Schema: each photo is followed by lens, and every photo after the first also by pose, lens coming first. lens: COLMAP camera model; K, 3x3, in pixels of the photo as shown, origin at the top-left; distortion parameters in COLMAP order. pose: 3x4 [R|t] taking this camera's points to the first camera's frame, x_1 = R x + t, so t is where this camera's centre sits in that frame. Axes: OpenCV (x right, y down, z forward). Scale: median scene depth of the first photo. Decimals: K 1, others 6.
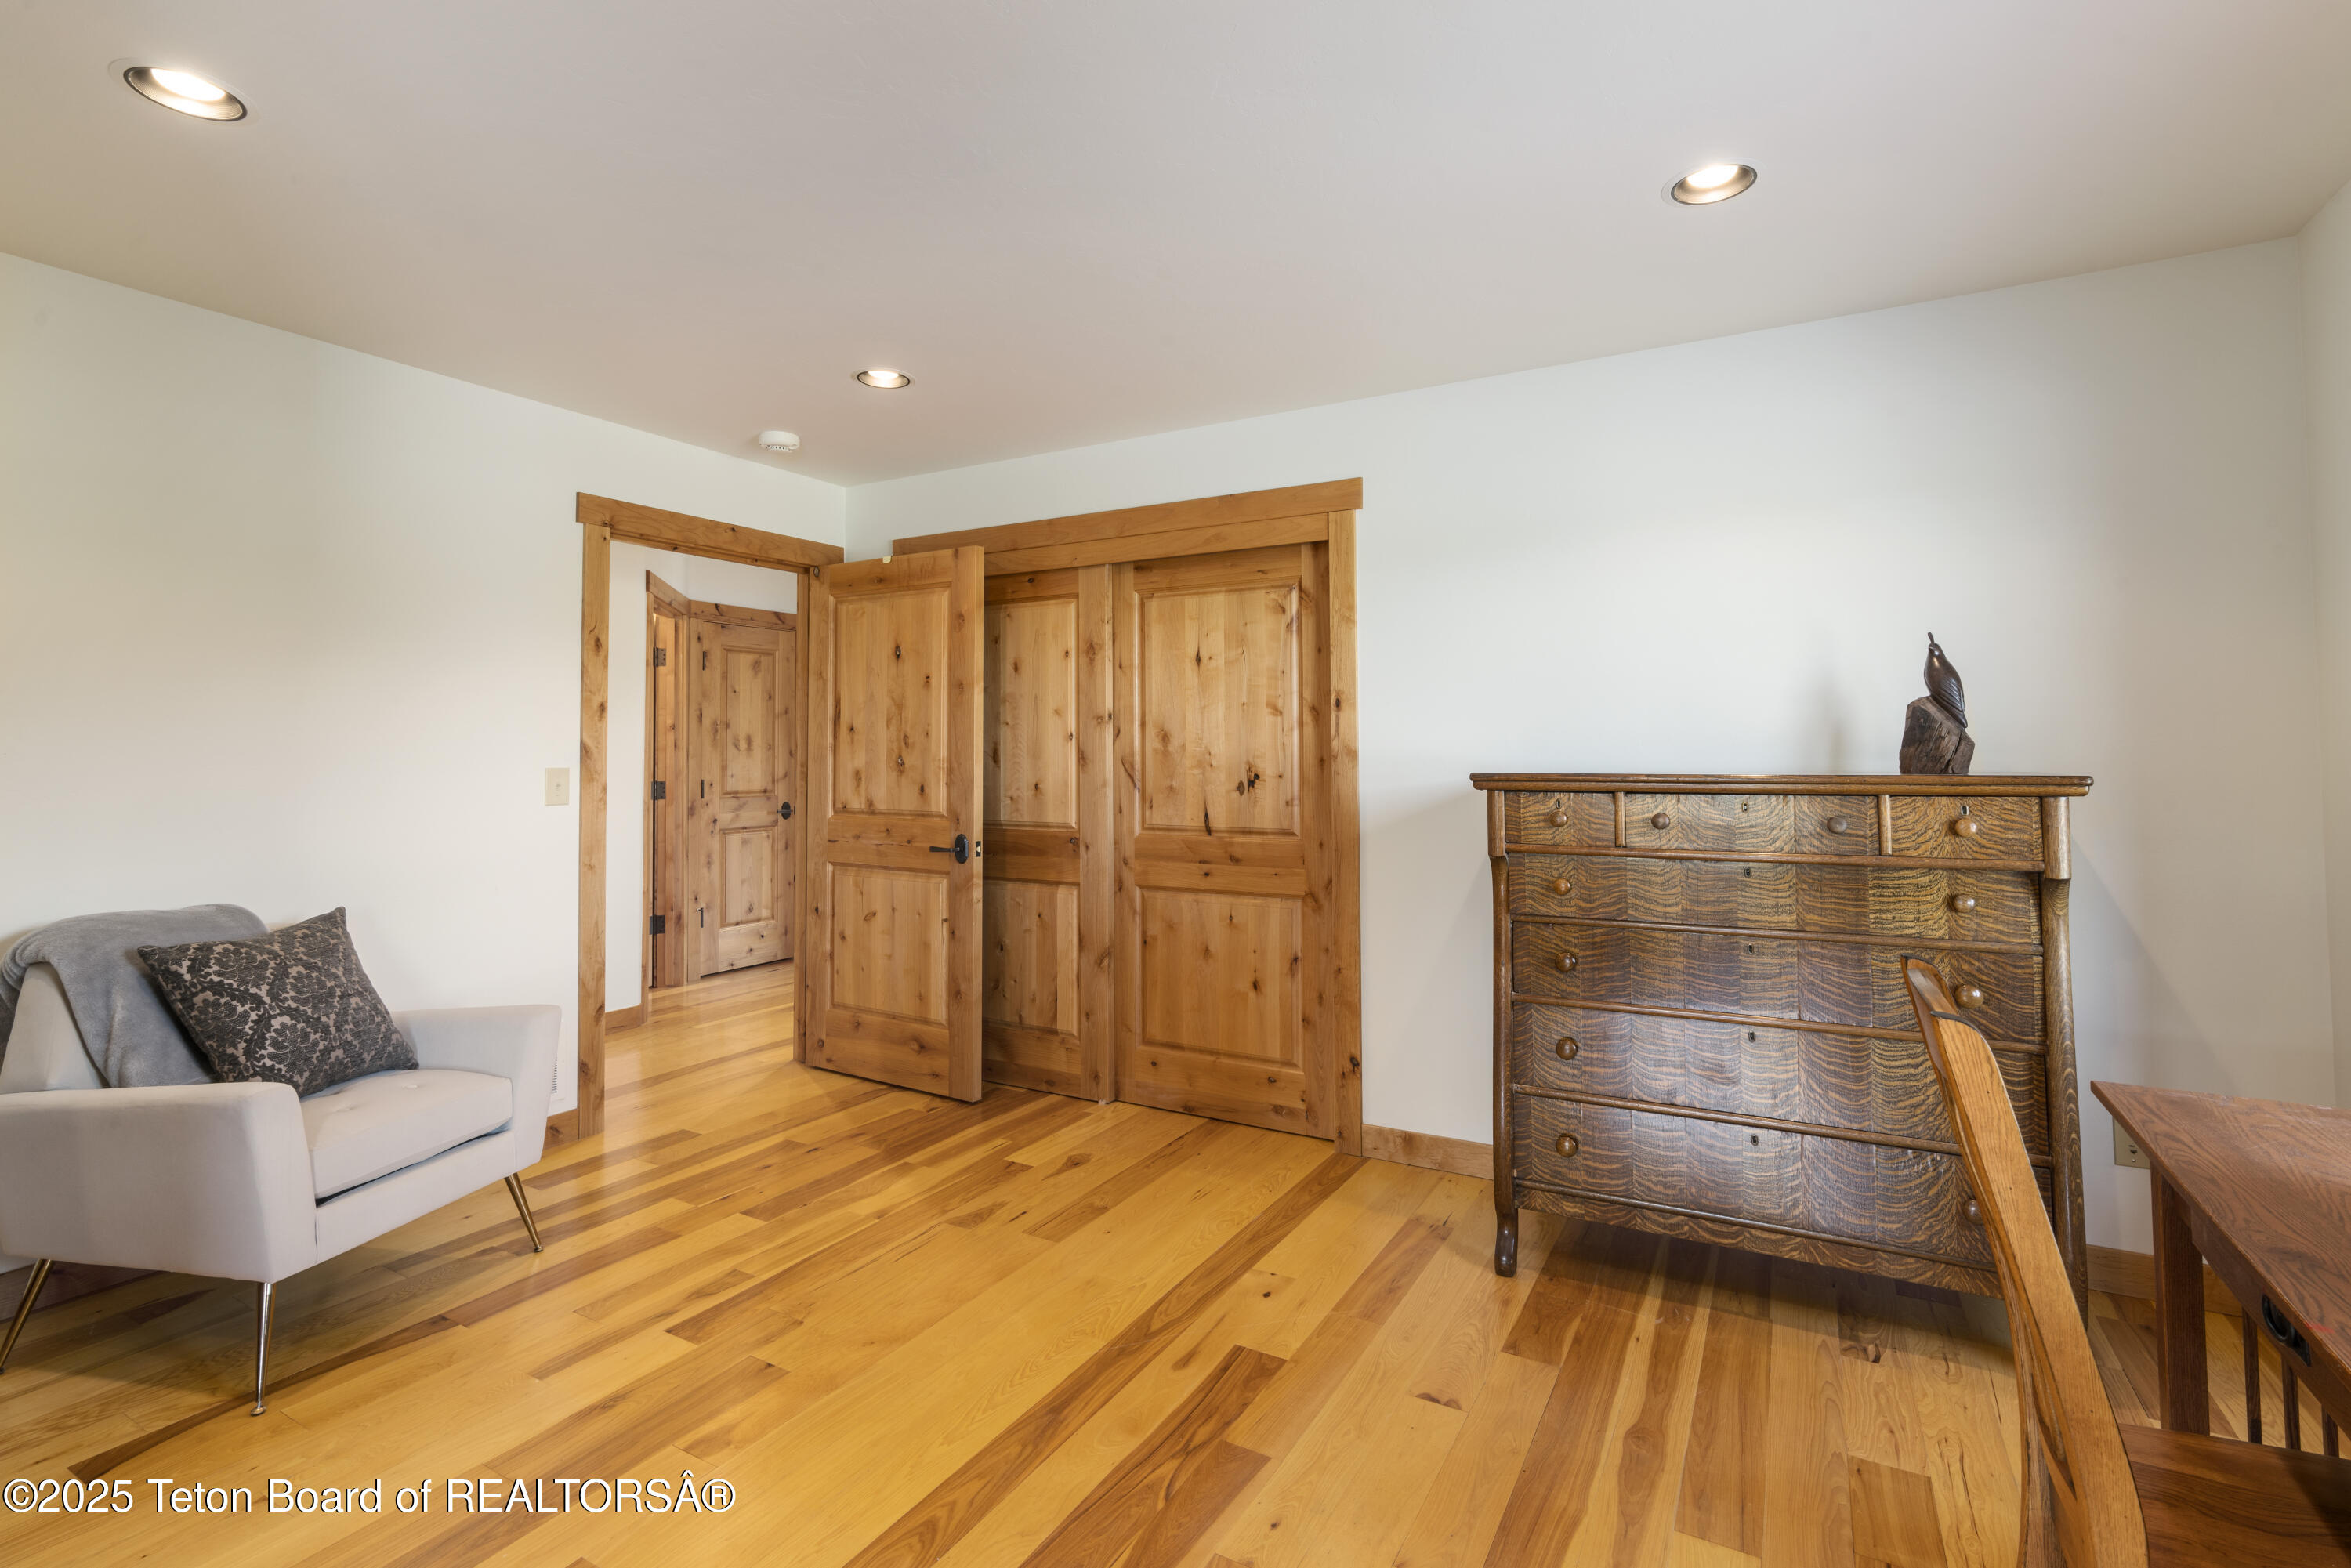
lens RADIAL K [[1062.4, 0, 1195.1], [0, 1062.4, 718.3], [0, 0, 1]] dist [-0.009893, 0.001250]
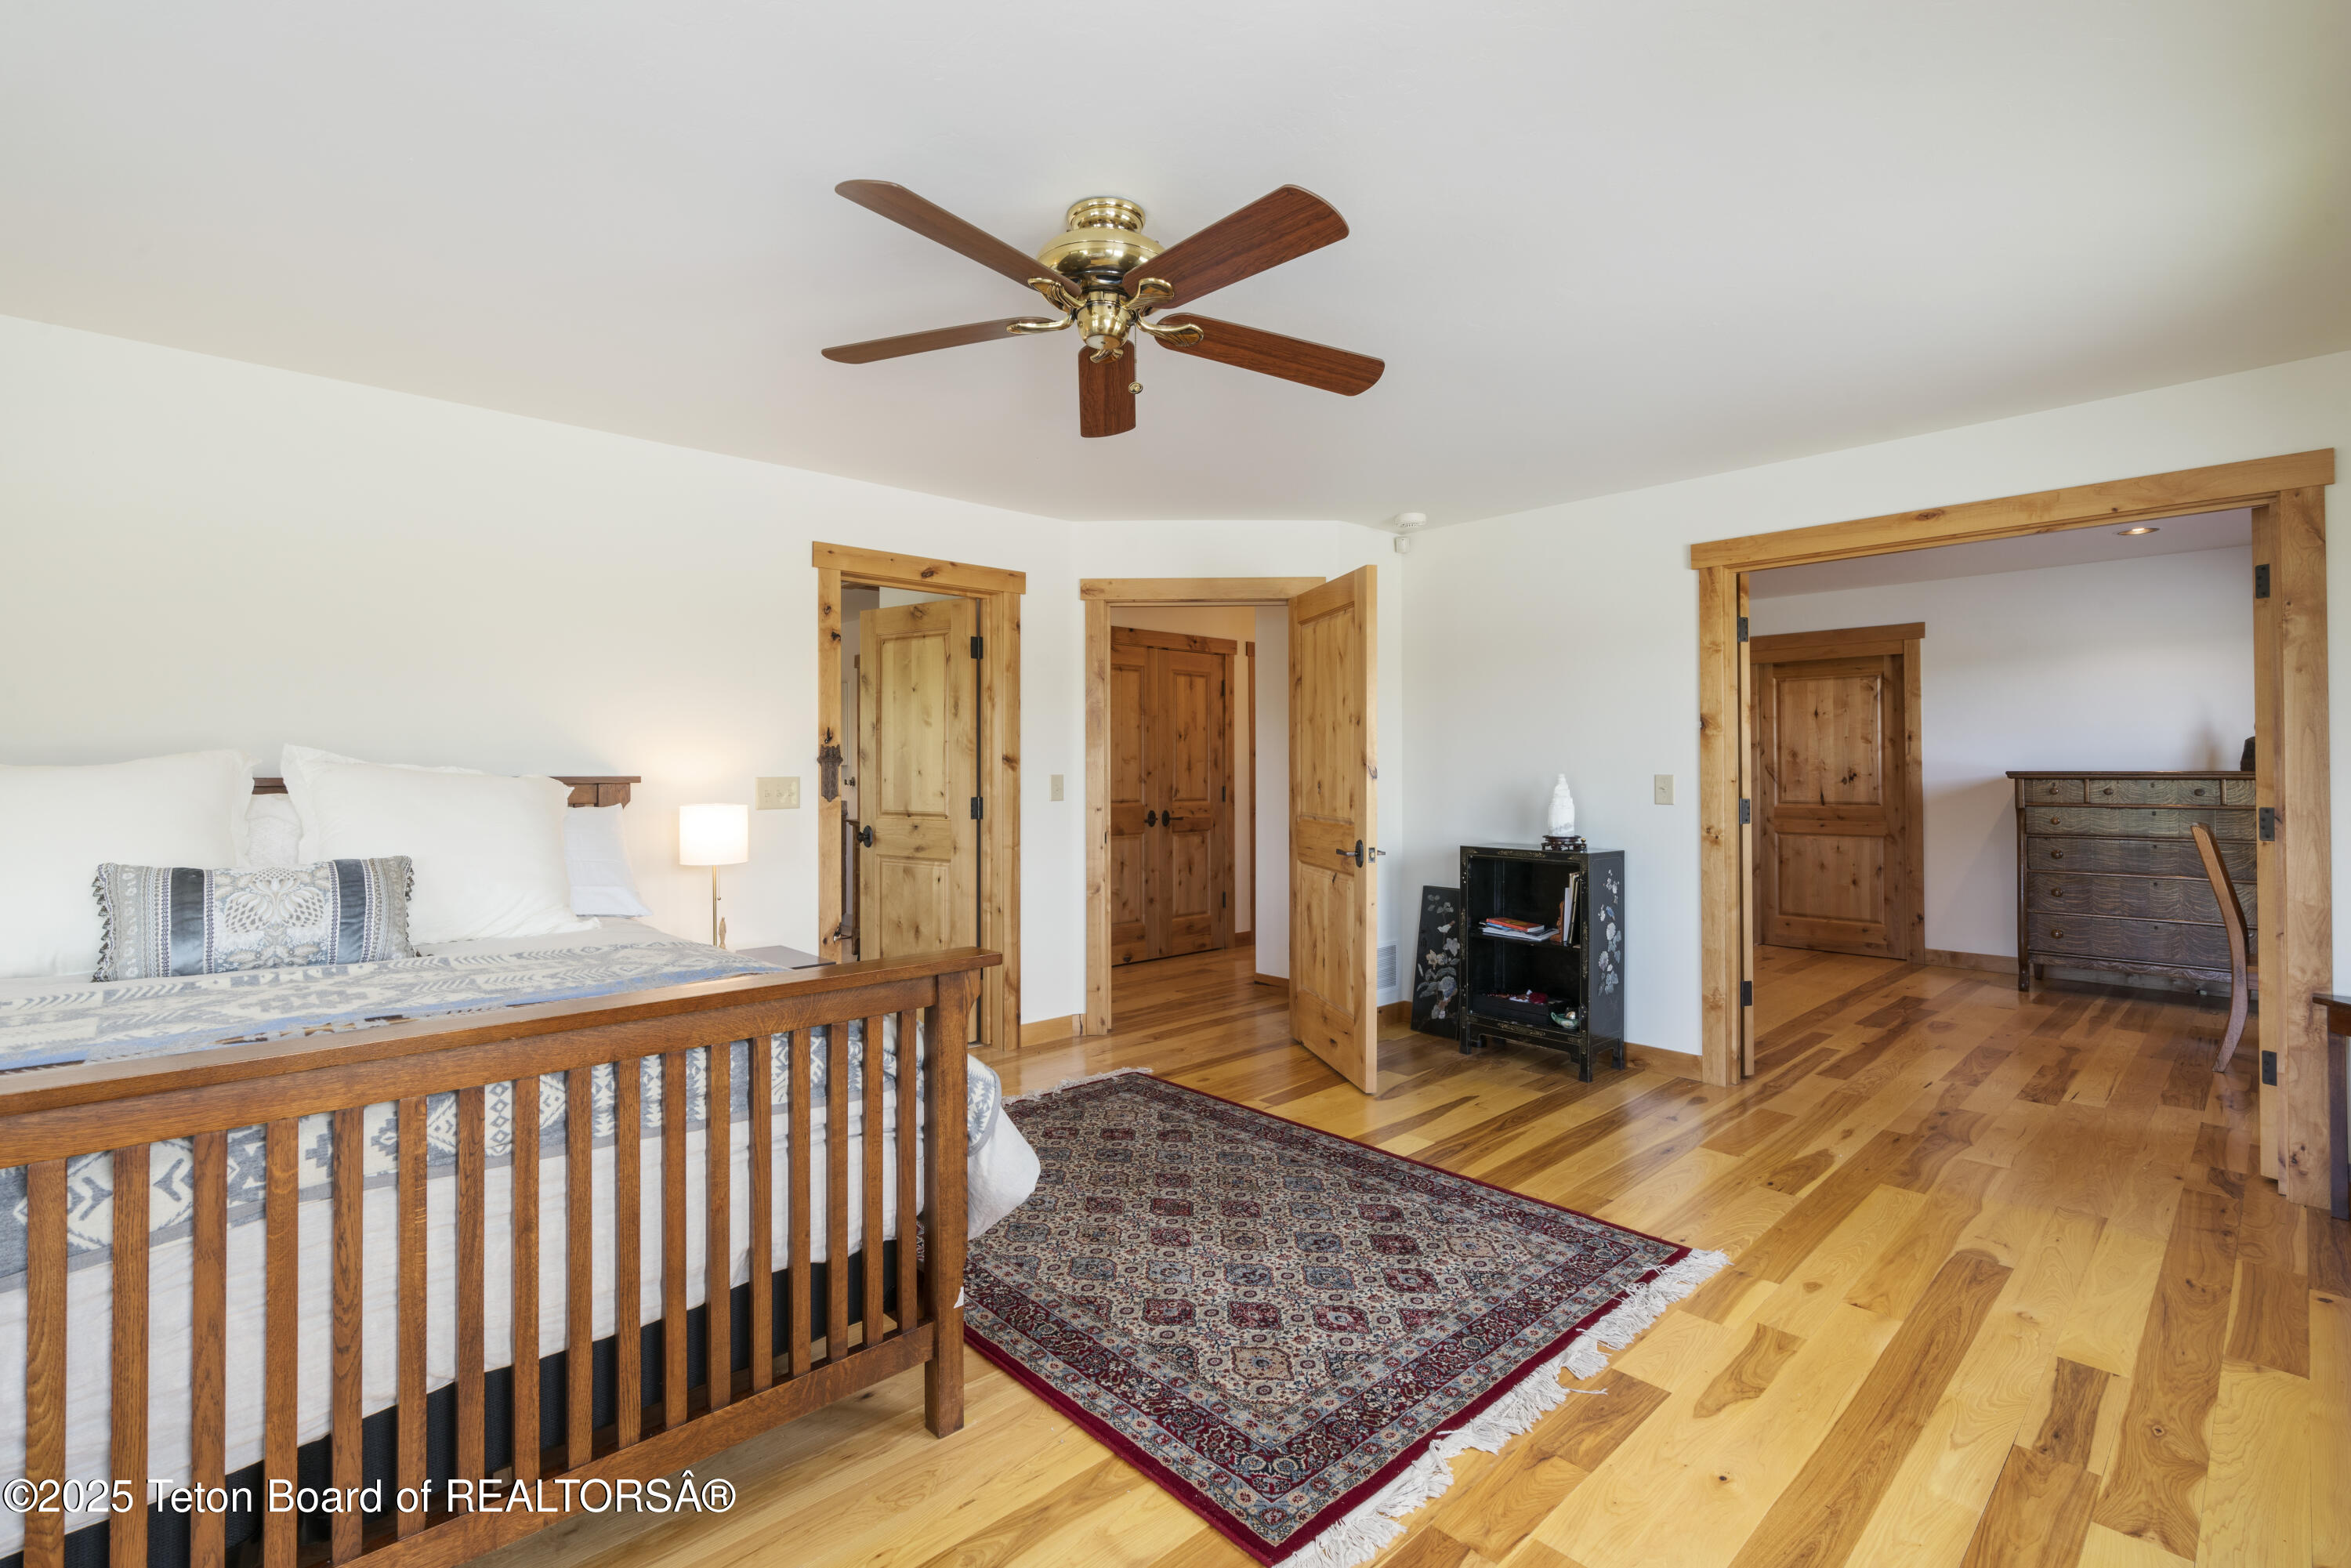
lens RADIAL K [[1062.4, 0, 1175.9], [0, 1062.4, 763.5], [0, 0, 1]] dist [-0.009893, 0.001250]
pose [[0.954352, -0.004065, -0.298656, -0.550796], [0.013424, 0.999481, 0.029291, -0.039325], [0.298382, -0.031963, 0.953911, -1.217182]]
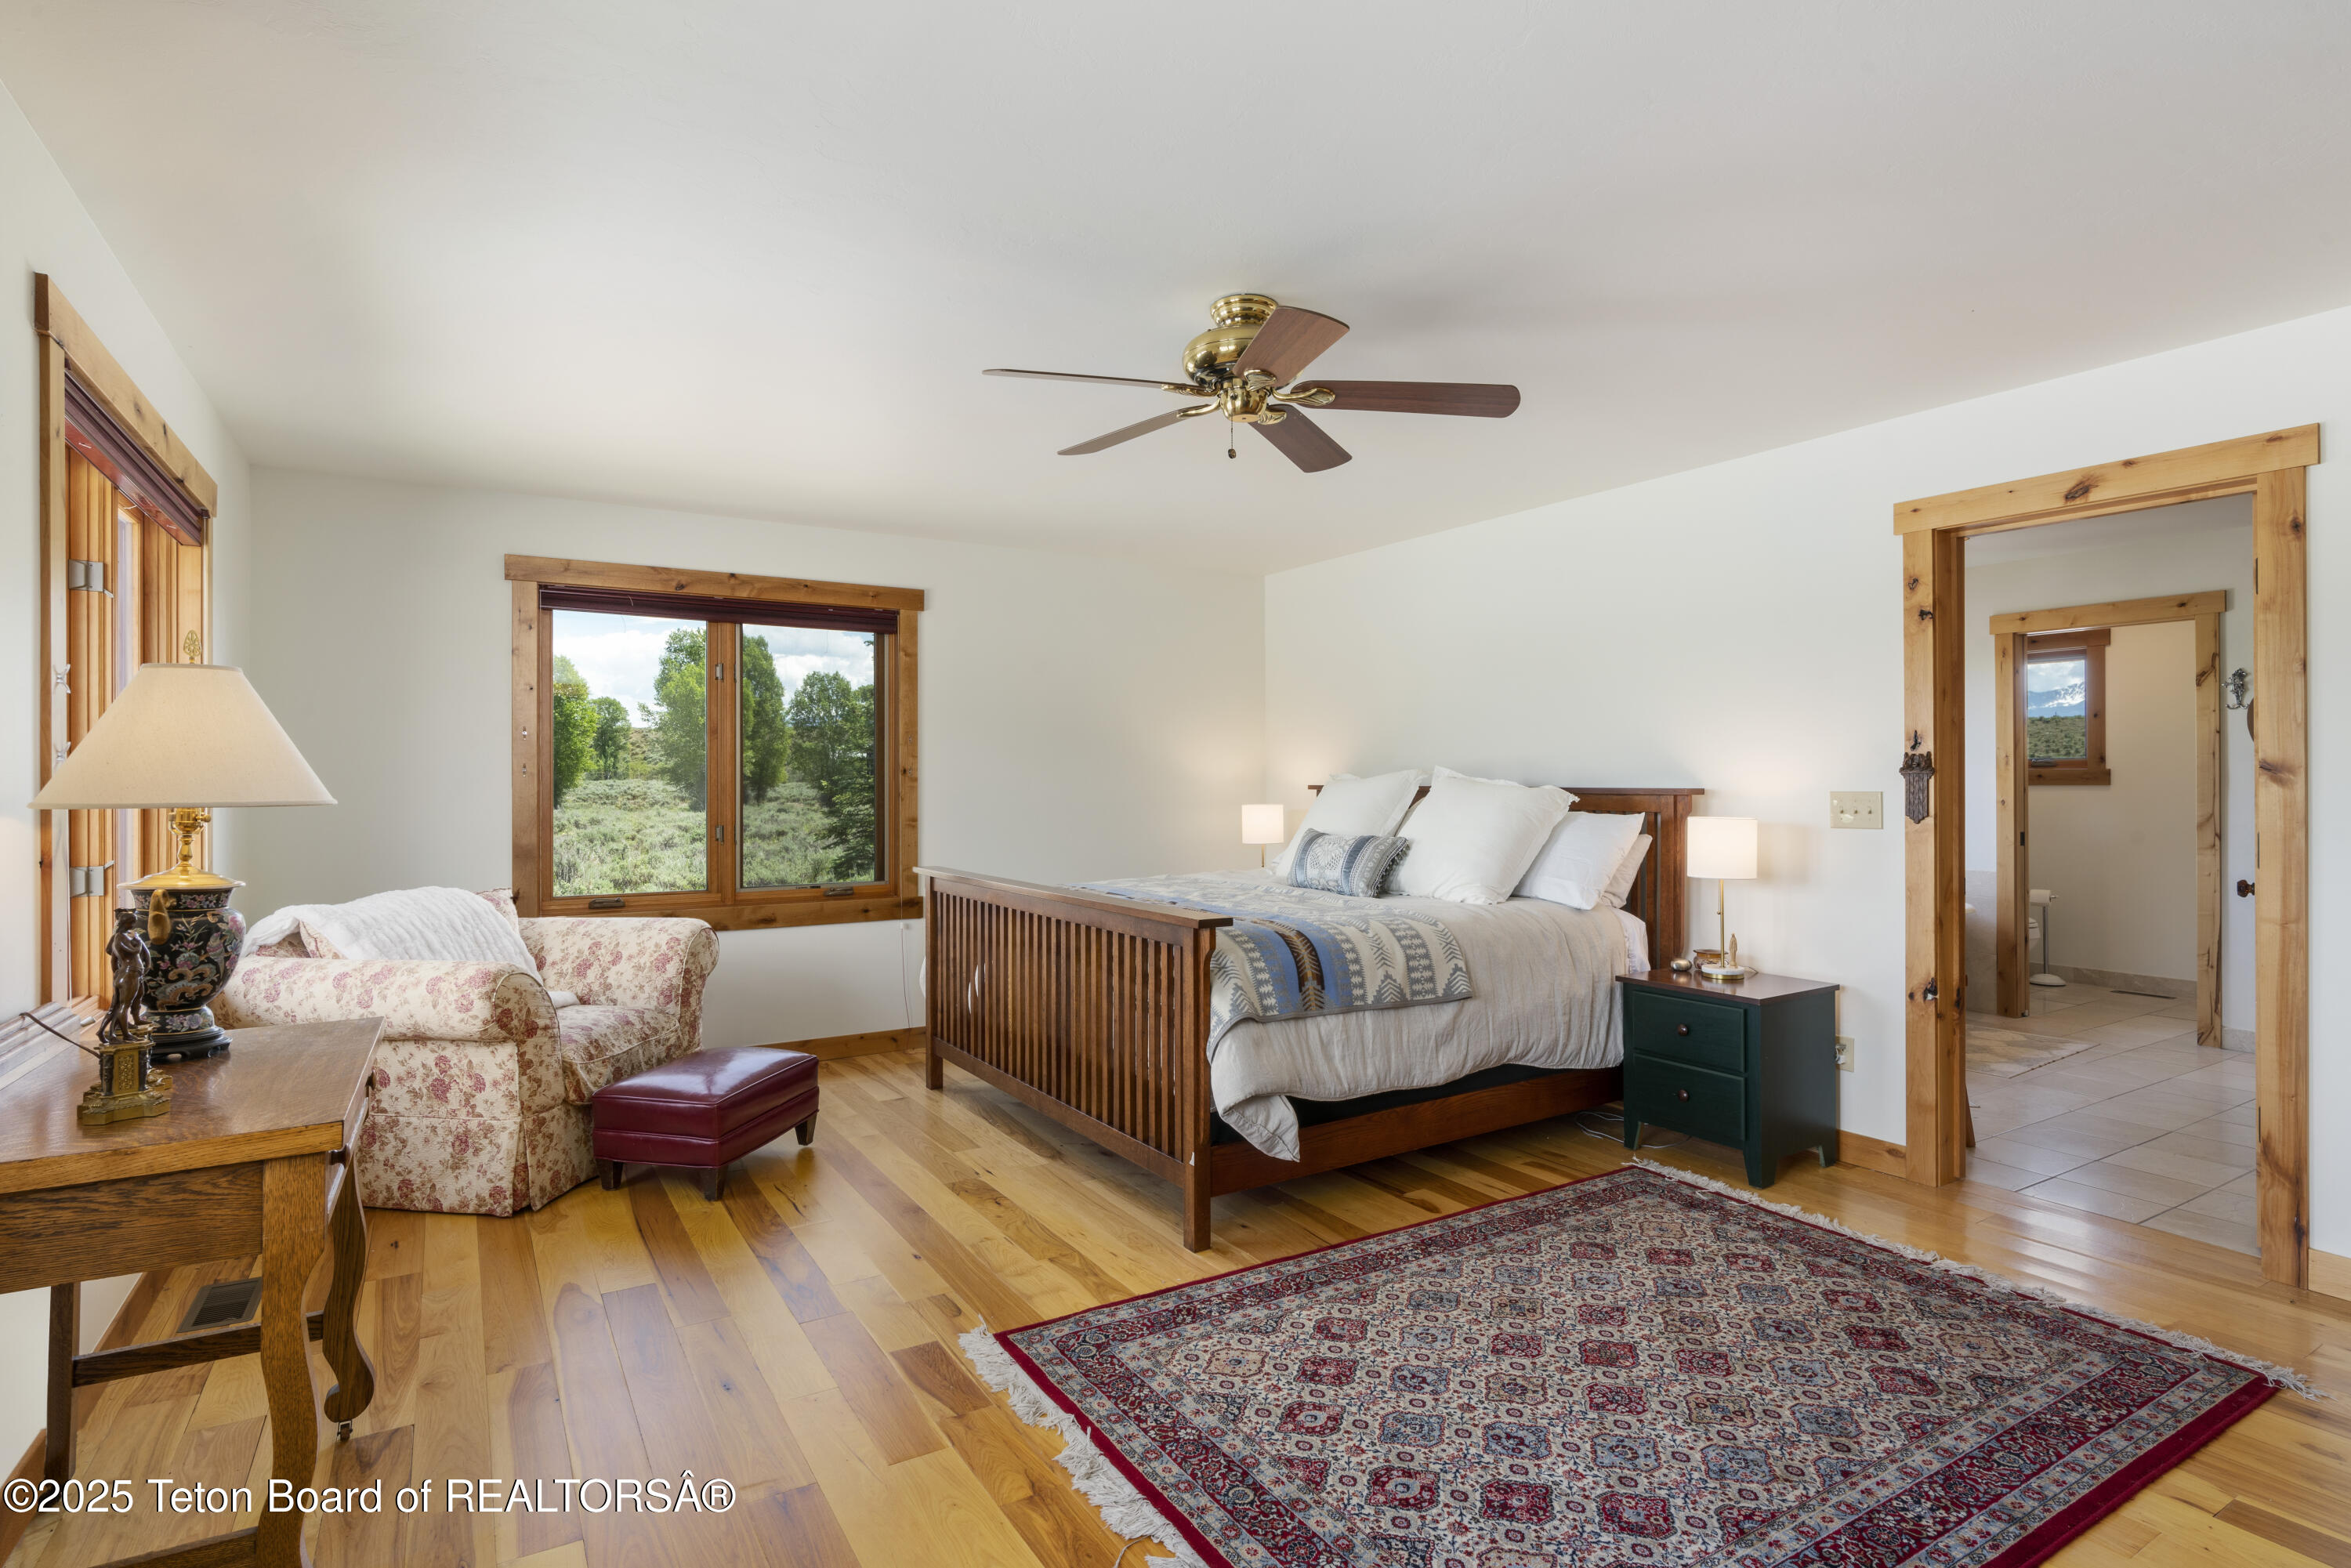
lens RADIAL K [[1178.0, 0, 1181.2], [0, 1178.0, 784.2], [0, 0, 1]] dist [-0.012527, 0.000849]
pose [[-0.477062, 0.004148, -0.878860, 1.029005], [0.030692, 0.999458, -0.011943, 0.052448], [0.878334, -0.032671, -0.476930, 1.687206]]
